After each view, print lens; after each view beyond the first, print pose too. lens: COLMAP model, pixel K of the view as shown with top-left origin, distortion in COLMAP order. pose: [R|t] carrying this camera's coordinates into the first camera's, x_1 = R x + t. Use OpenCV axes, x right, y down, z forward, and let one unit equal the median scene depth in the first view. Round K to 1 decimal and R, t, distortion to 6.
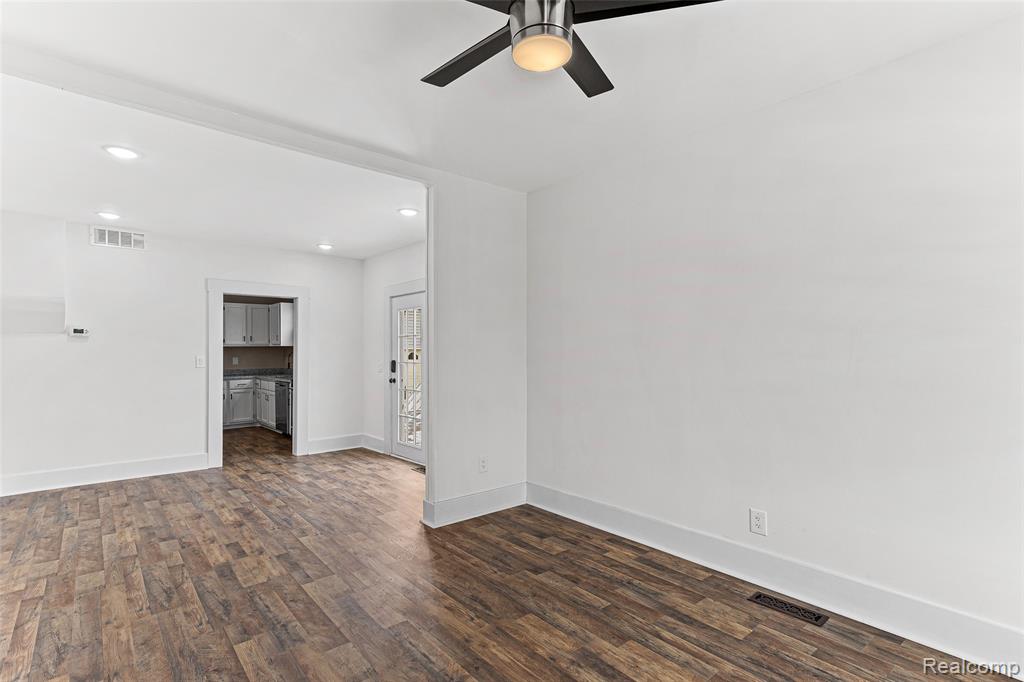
lens RADIAL K [[497.1, 0, 510.5], [0, 497.1, 348.5], [0, 0, 1]] dist [0.029967, 0.000223]
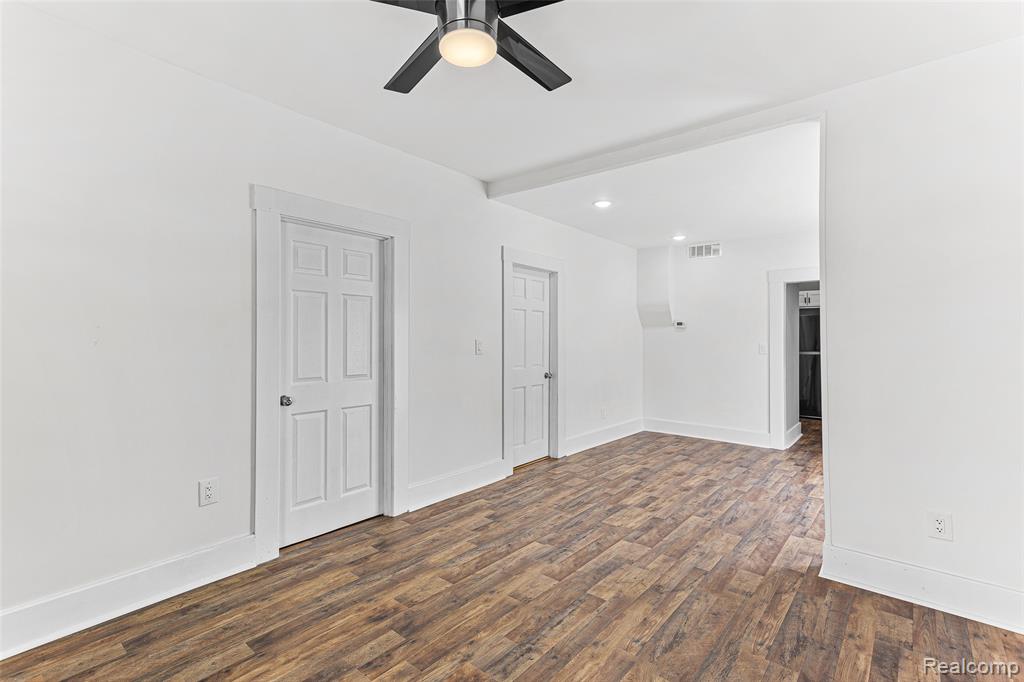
lens RADIAL K [[480.6, 0, 509.9], [0, 480.6, 335.5], [0, 0, 1]] dist [0.023669, 0.000745]
pose [[0.172830, -0.005413, -0.984937, 0.601036], [0.002145, 0.999985, -0.005119, 0.005190], [0.984949, -0.001228, 0.172839, 0.522148]]
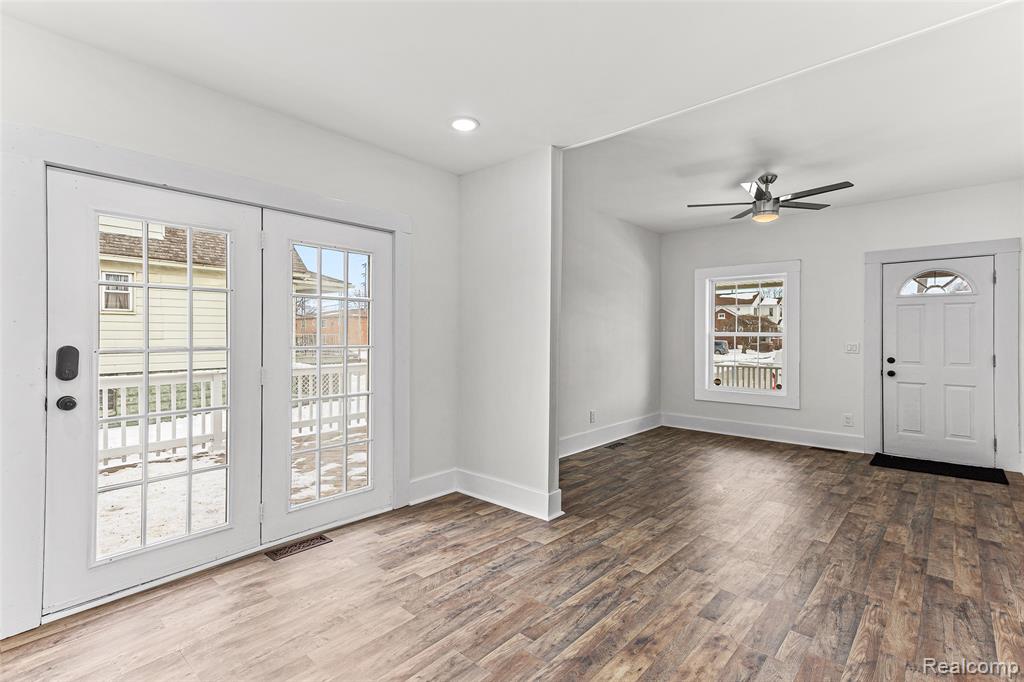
lens RADIAL K [[478.3, 0, 512.0], [0, 478.3, 341.0], [0, 0, 1]] dist [0.027441, 0.000473]
pose [[-0.135353, -0.008234, 0.990763, -1.289948], [-0.006660, 0.999950, 0.007401, 0.033182], [-0.990775, -0.005596, -0.135401, 1.517853]]
